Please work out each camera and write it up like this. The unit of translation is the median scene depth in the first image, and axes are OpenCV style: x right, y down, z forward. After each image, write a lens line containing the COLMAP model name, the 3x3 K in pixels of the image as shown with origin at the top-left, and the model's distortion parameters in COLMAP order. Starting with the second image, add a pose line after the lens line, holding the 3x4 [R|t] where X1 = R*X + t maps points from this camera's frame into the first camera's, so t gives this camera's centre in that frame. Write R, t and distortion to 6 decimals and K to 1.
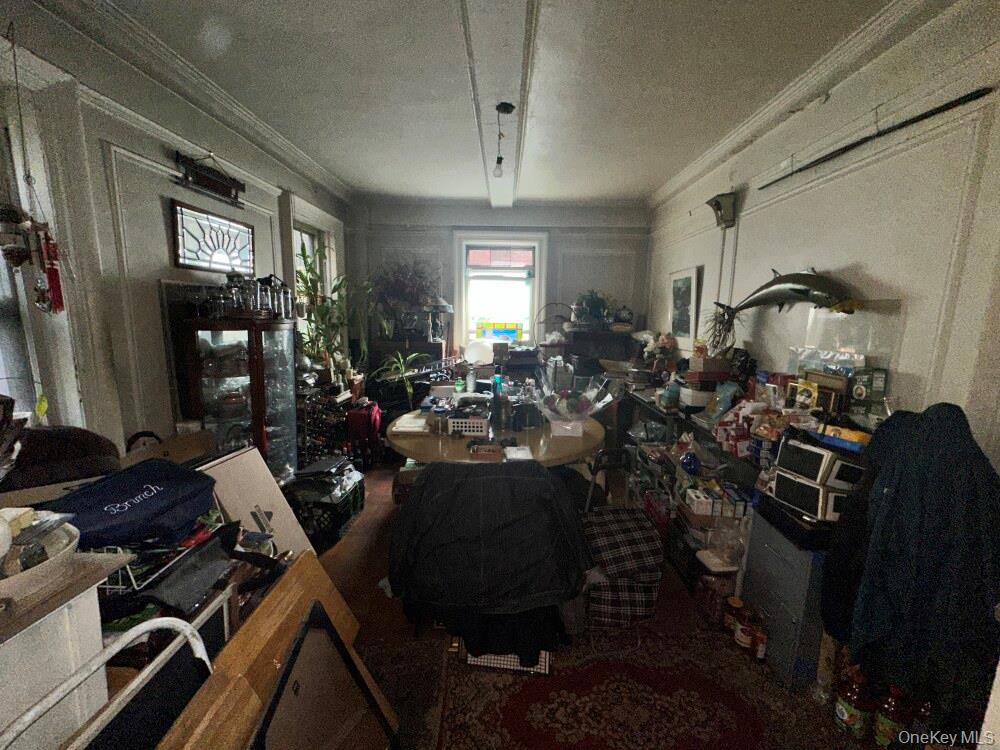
lens RADIAL K [[396.9, 0, 500.8], [0, 396.9, 375.7], [0, 0, 1]] dist [-0.003353, 0.000307]
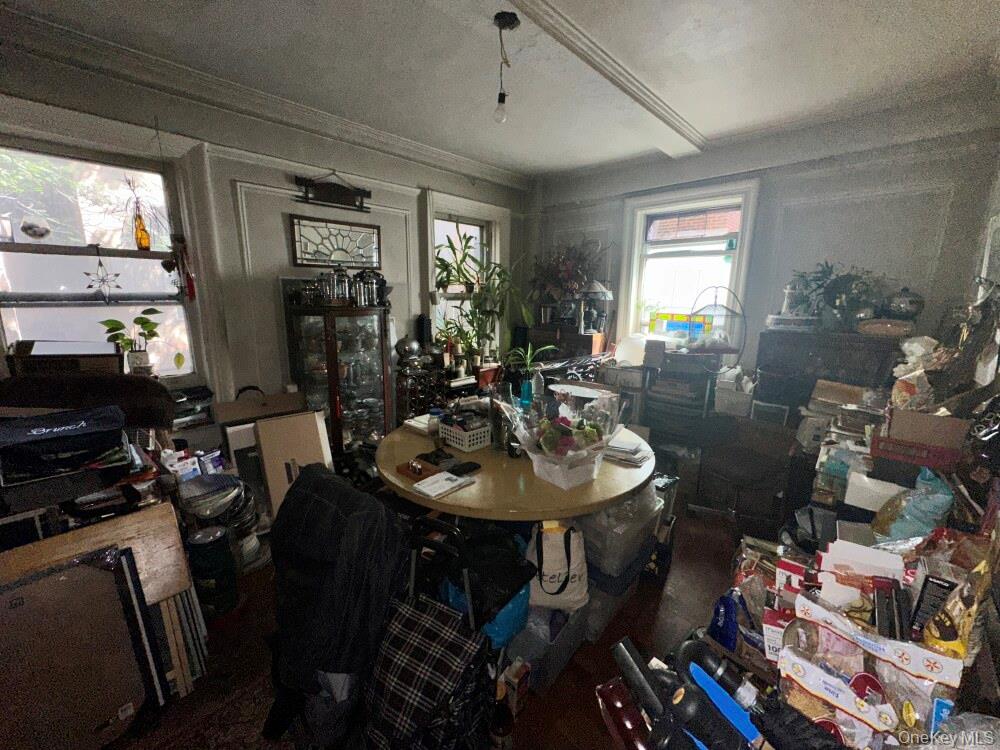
lens RADIAL K [[396.9, 0, 500.8], [0, 396.9, 375.7], [0, 0, 1]] dist [-0.003353, 0.000307]
pose [[0.734181, 0.126039, -0.667153, 0.361329], [-0.104739, 0.991881, 0.072124, -0.047884], [0.670827, 0.016925, 0.741421, 0.290026]]
